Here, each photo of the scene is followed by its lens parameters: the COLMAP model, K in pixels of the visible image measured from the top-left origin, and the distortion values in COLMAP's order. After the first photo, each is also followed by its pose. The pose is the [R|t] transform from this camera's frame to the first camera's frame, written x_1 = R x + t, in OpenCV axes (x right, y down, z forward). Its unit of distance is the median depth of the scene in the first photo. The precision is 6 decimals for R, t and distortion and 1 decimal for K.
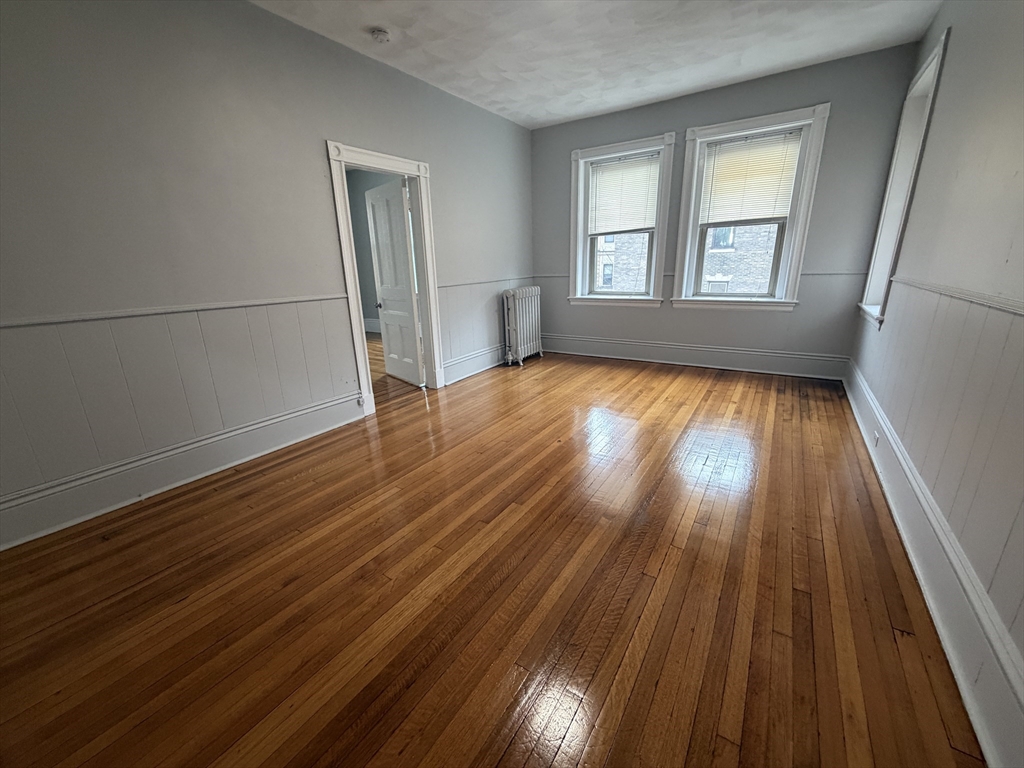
lens RADIAL K [[407.4, 0, 510.5], [0, 407.4, 384.4], [0, 0, 1]] dist [0.001041, -0.000444]
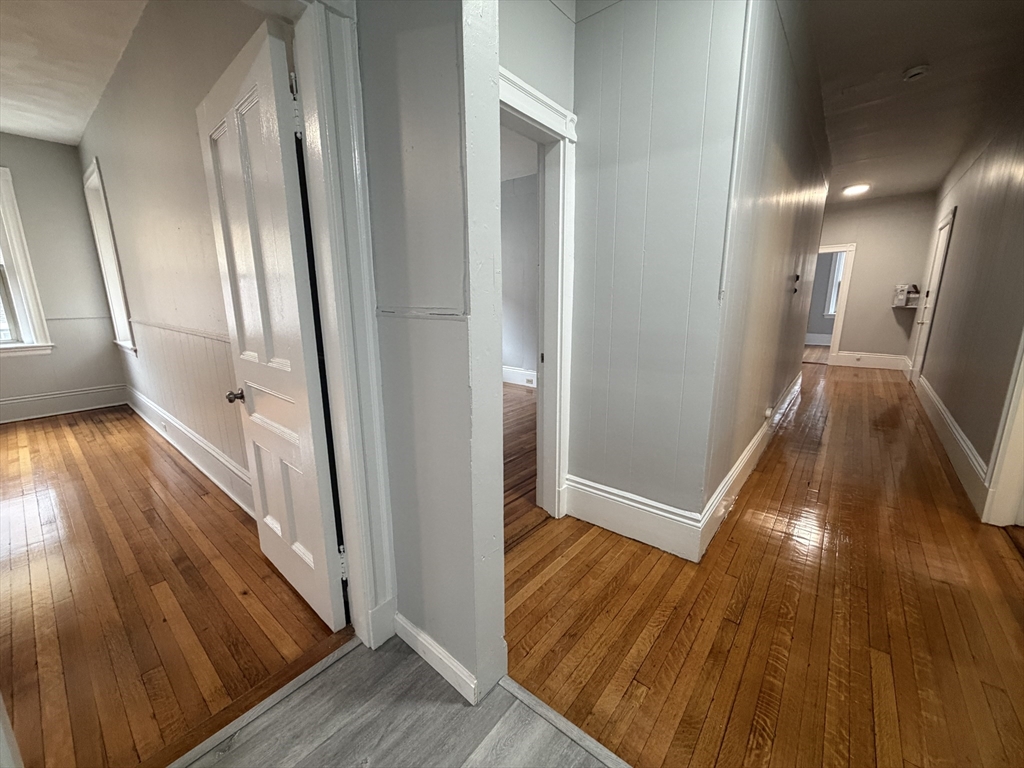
lens RADIAL K [[409.5, 0, 514.3], [0, 409.5, 386.1], [0, 0, 1]] dist [-0.000339, -0.000263]
pose [[0.105336, -0.190117, 0.976094, -0.230895], [0.282196, 0.946919, 0.153981, 0.075186], [-0.953556, 0.259231, 0.153394, -0.282295]]
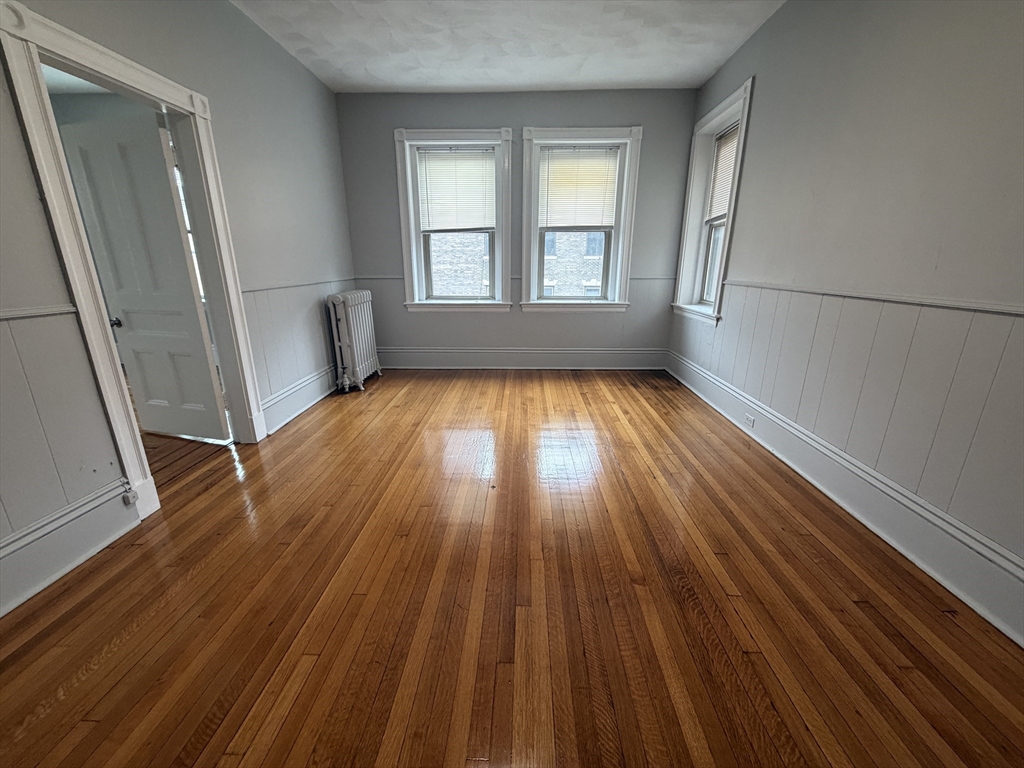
lens RADIAL K [[407.4, 0, 510.5], [0, 407.4, 384.4], [0, 0, 1]] dist [0.001041, -0.000444]
pose [[0.852877, -0.120933, 0.507913, -0.157729], [0.126002, 0.991726, 0.024548, -0.049740], [-0.506680, 0.043061, 0.861058, 0.210310]]
